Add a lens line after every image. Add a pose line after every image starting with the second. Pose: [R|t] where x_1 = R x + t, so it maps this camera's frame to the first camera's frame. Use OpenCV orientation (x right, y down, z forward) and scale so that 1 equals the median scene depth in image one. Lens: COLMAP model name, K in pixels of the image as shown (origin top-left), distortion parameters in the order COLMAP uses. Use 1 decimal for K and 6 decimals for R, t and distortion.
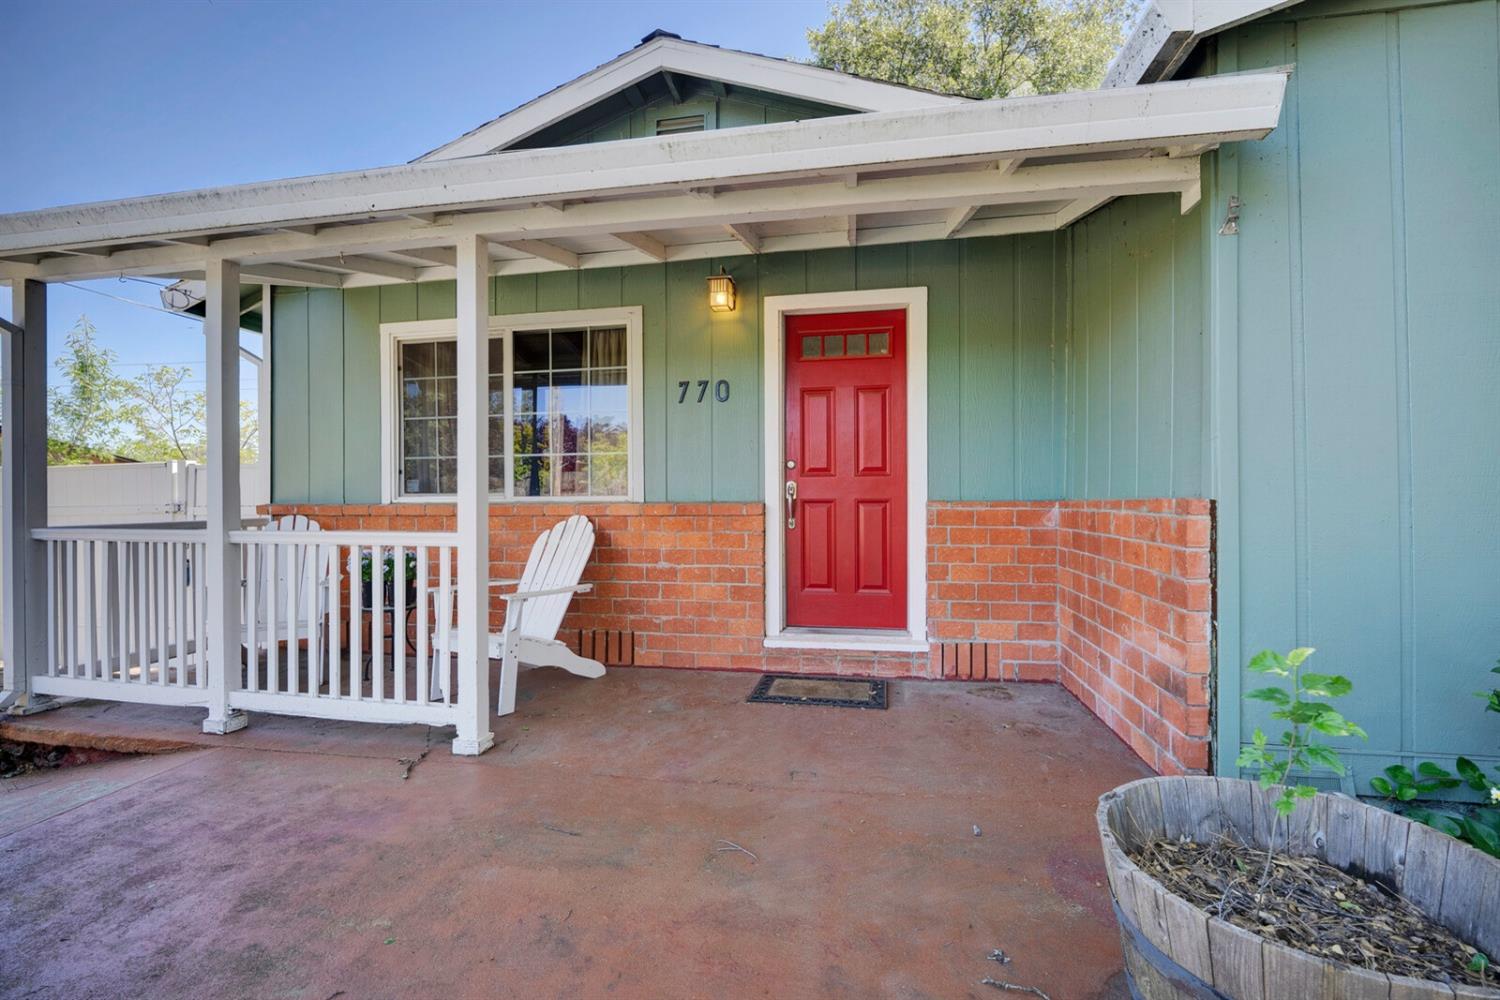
lens RADIAL K [[617.7, 0, 752.8], [0, 617.7, 493.4], [0, 0, 1]] dist [-0.011811, -0.000294]
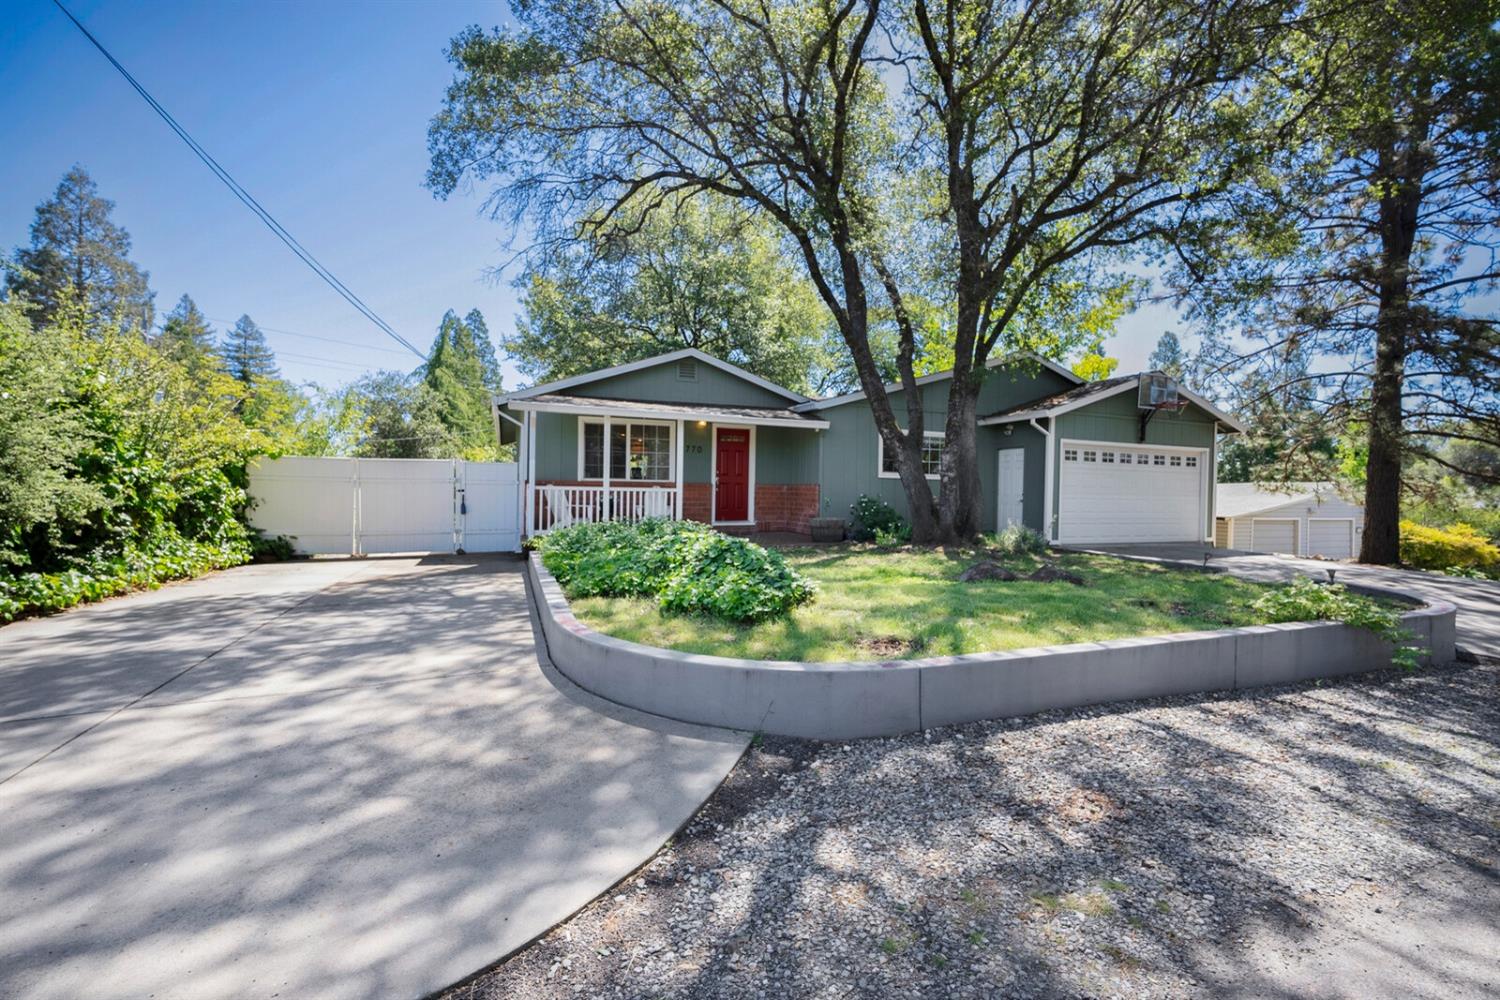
lens RADIAL K [[617.7, 0, 752.8], [0, 617.7, 493.4], [0, 0, 1]] dist [-0.011811, -0.000294]
pose [[0.852626, 0.013408, 0.522349, -1.568880], [-0.024313, 0.999606, 0.014028, 0.017072], [-0.521955, -0.024661, 0.852616, -2.025351]]
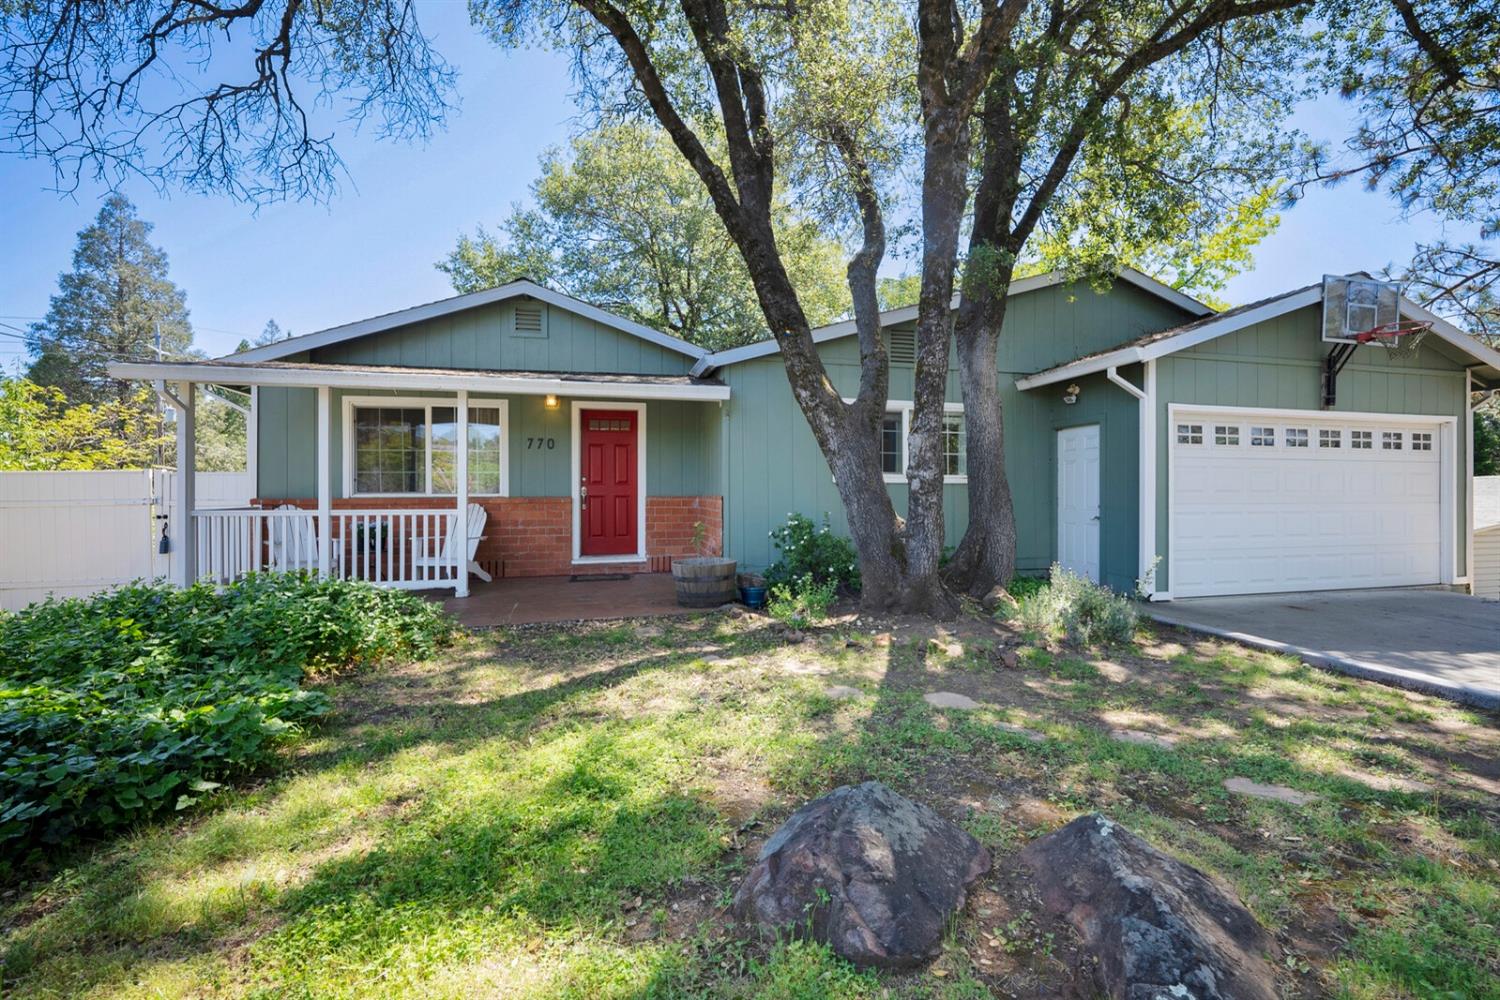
lens RADIAL K [[617.7, 0, 752.8], [0, 617.7, 493.4], [0, 0, 1]] dist [-0.011811, -0.000294]
pose [[0.916634, 0.000720, 0.399726, -0.262015], [-0.004405, 0.999956, 0.008300, -0.018375], [-0.399703, -0.009369, 0.916597, -1.219966]]
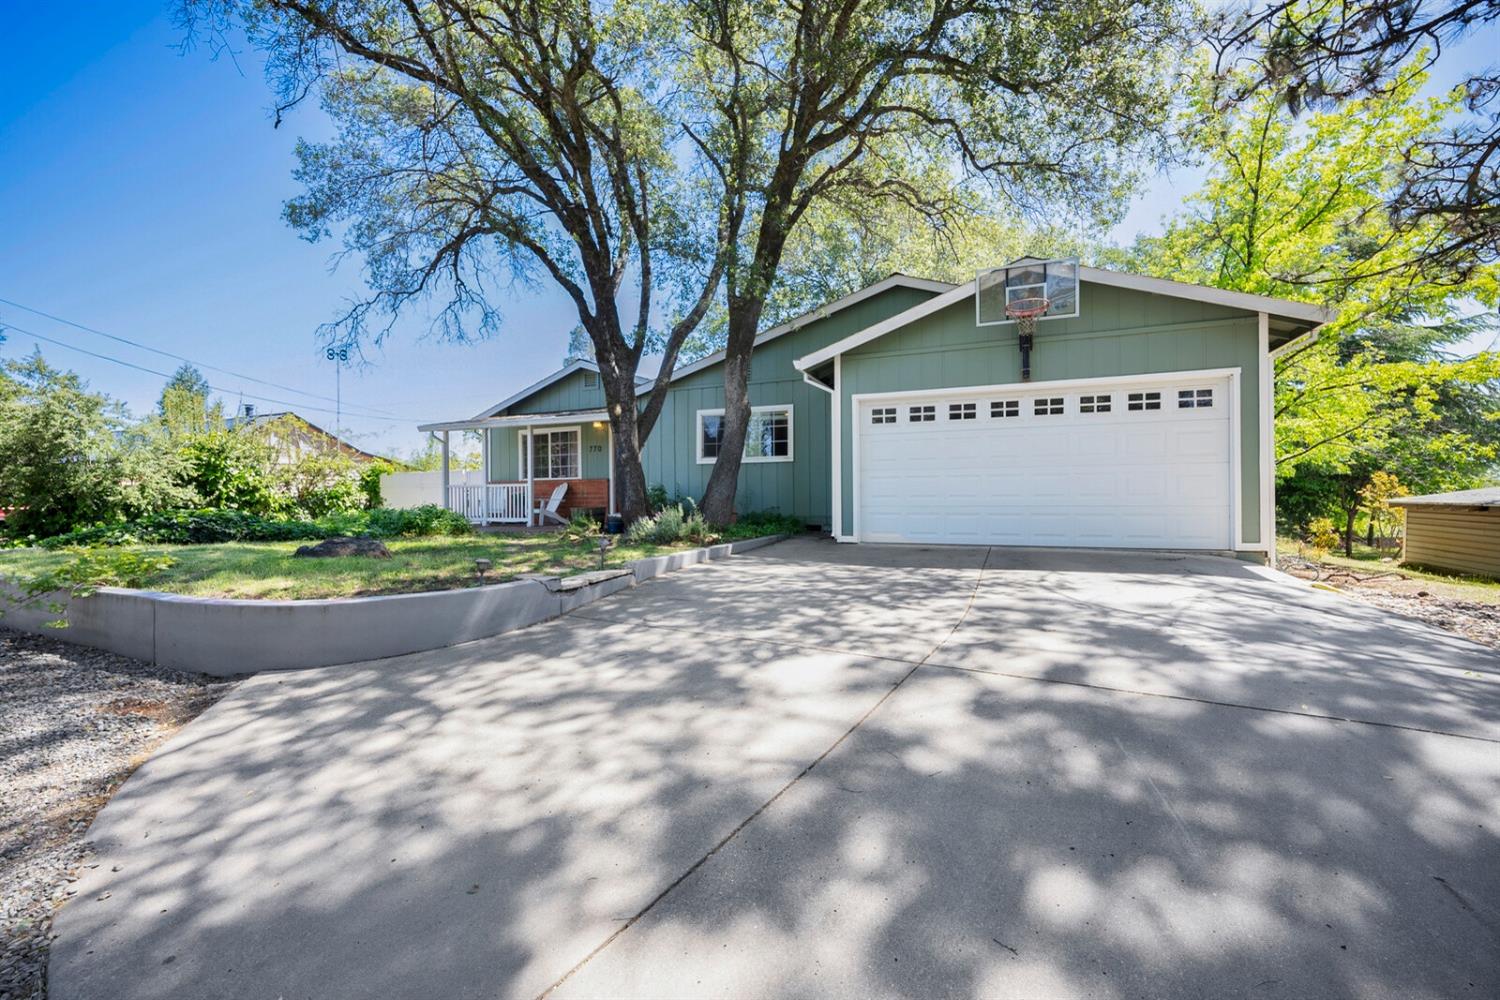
lens RADIAL K [[613.5, 0, 755.4], [0, 613.5, 495.4], [0, 0, 1]] dist [-0.002984, -0.000251]
pose [[0.977358, -0.006947, -0.211480, 1.677491], [0.008723, 0.999934, 0.007468, 0.096780], [0.211415, -0.009144, 0.977354, -2.454614]]
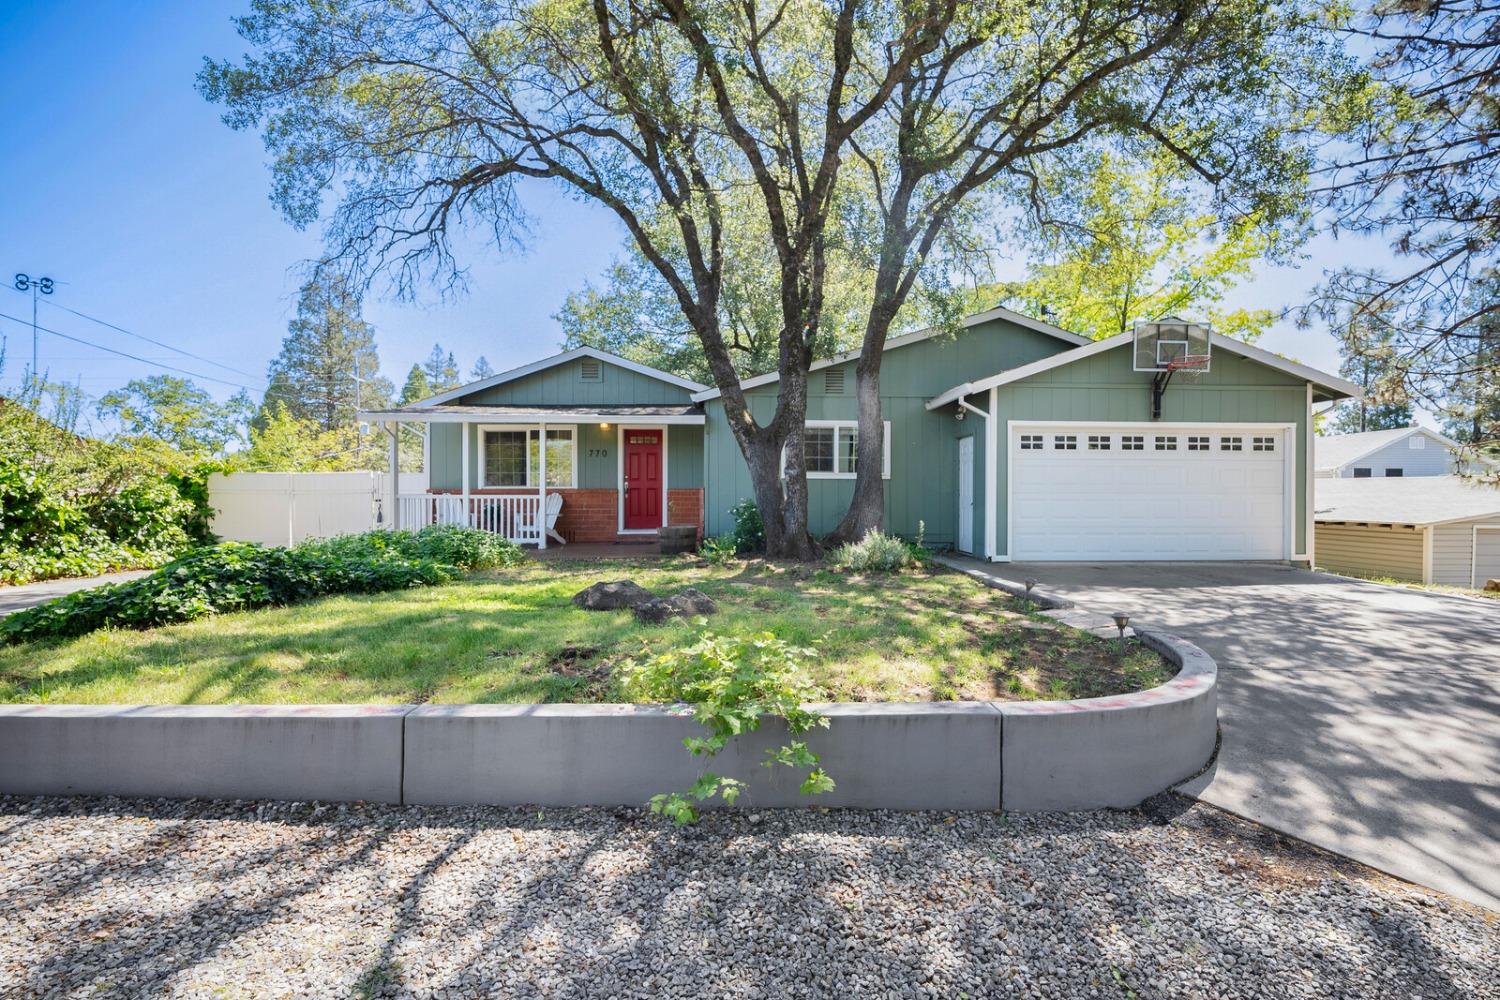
lens RADIAL K [[623.1, 0, 754.8], [0, 623.1, 497.1], [0, 0, 1]] dist [-0.009313, -0.000358]
pose [[0.976075, 0.002368, 0.217423, 0.010752], [-0.005128, 0.999913, 0.012134, 0.013687], [-0.217376, -0.012959, 0.976002, -2.294795]]
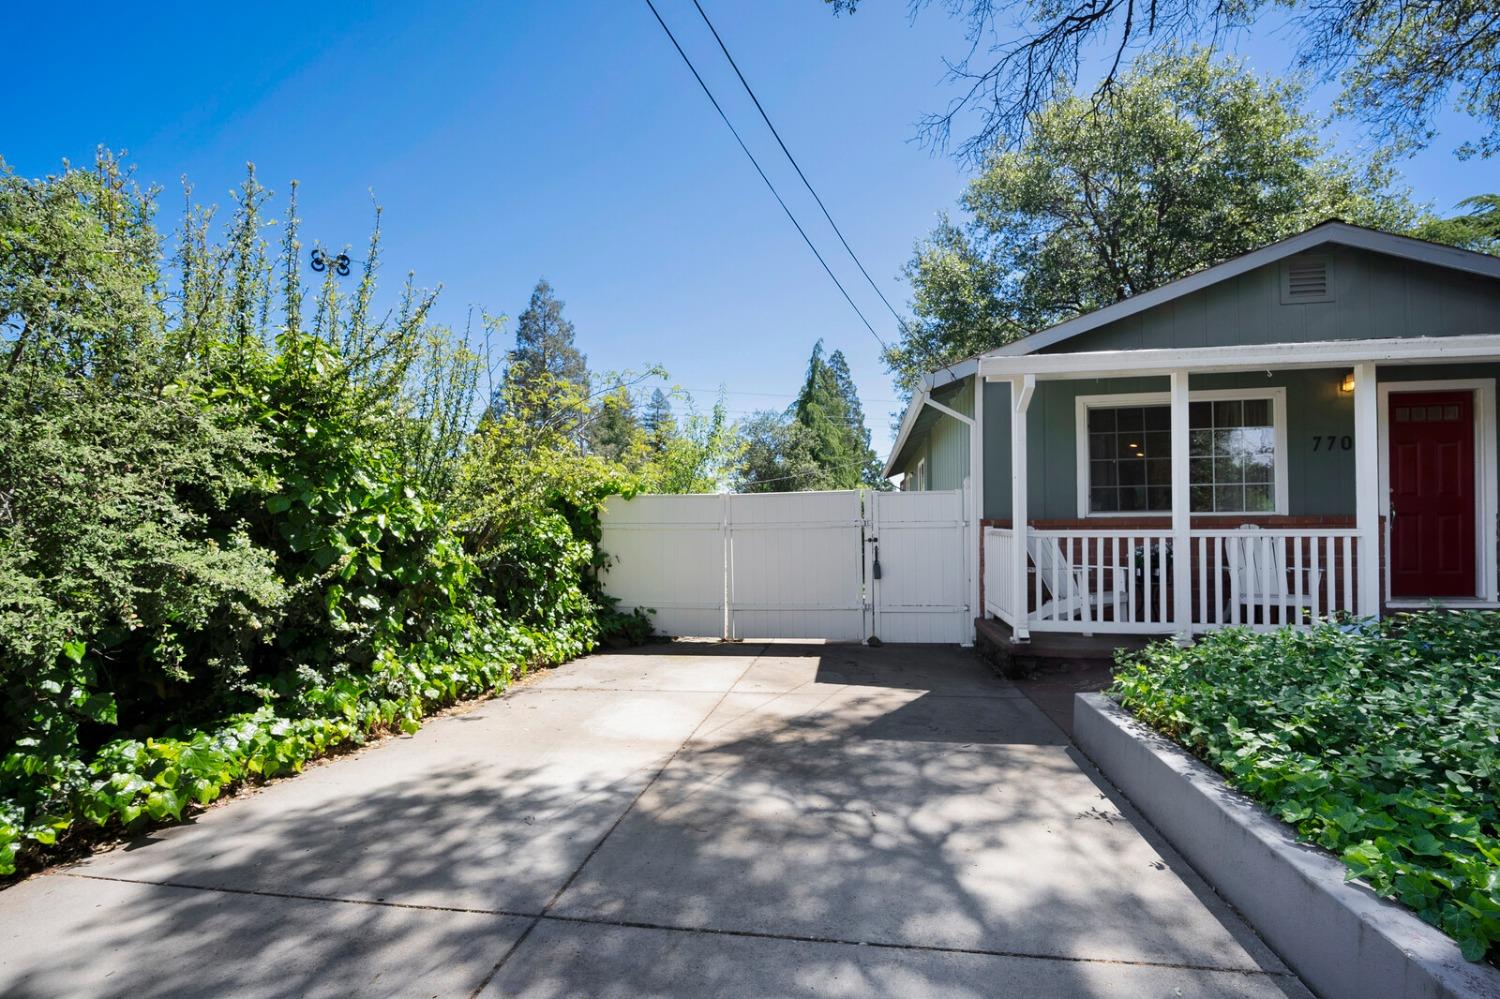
lens RADIAL K [[630.5, 0, 758.4], [0, 630.5, 519.6], [0, 0, 1]] dist [-0.000969, -0.000239]
pose [[0.999981, -0.002585, 0.005627, -1.563005], [0.002593, 0.999996, -0.001445, 0.021729], [-0.005623, 0.001460, 0.999983, -0.559937]]
